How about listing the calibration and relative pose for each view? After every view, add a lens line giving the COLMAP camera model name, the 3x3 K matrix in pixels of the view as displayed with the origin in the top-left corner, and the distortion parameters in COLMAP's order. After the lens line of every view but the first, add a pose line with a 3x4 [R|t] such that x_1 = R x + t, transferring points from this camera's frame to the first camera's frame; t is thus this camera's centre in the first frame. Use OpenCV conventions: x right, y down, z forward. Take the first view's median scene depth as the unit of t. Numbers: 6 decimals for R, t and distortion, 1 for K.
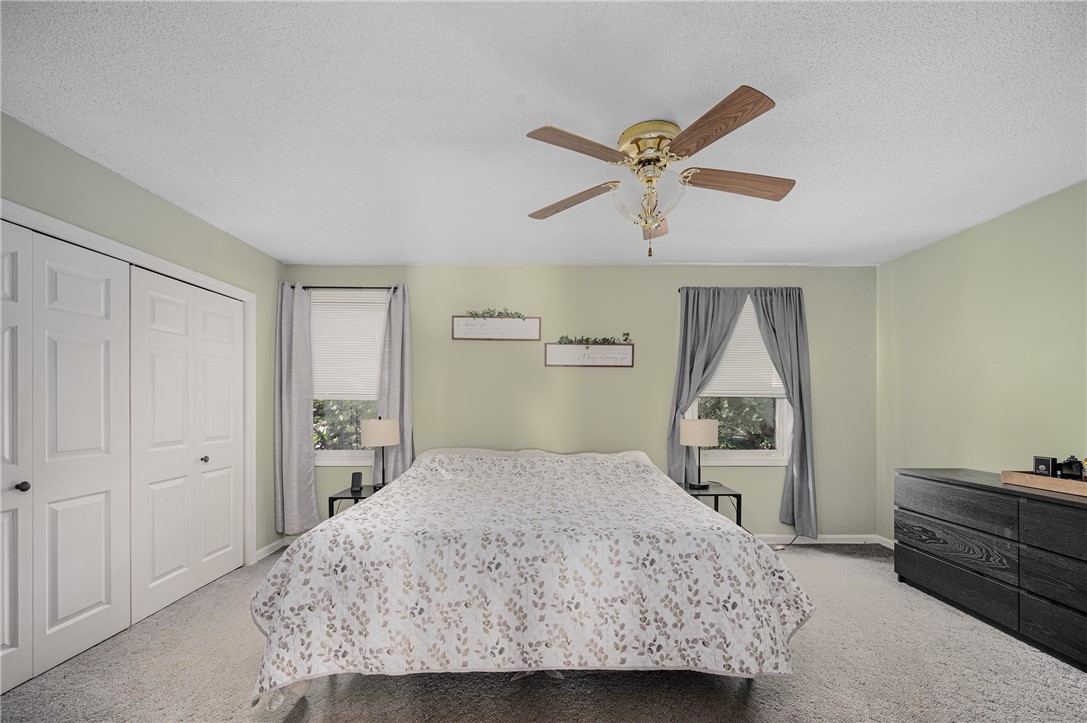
lens RADIAL K [[434.6, 0, 552.3], [0, 434.6, 399.8], [0, 0, 1]] dist [-0.001306, 0.000070]
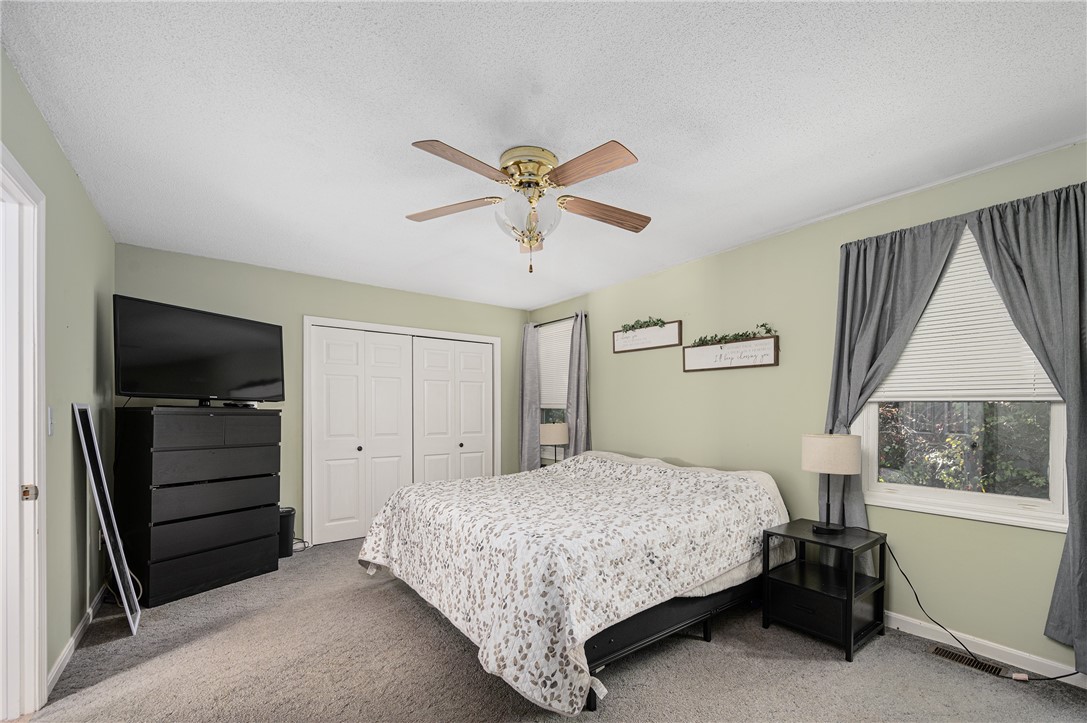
lens RADIAL K [[440.0, 0, 550.6], [0, 440.0, 409.8], [0, 0, 1]] dist [-0.000675, -0.000064]
pose [[0.614786, -0.000475, -0.788693, 0.566415], [0.003282, 0.999993, 0.001956, 0.002134], [0.788687, -0.003791, 0.614783, 0.191705]]
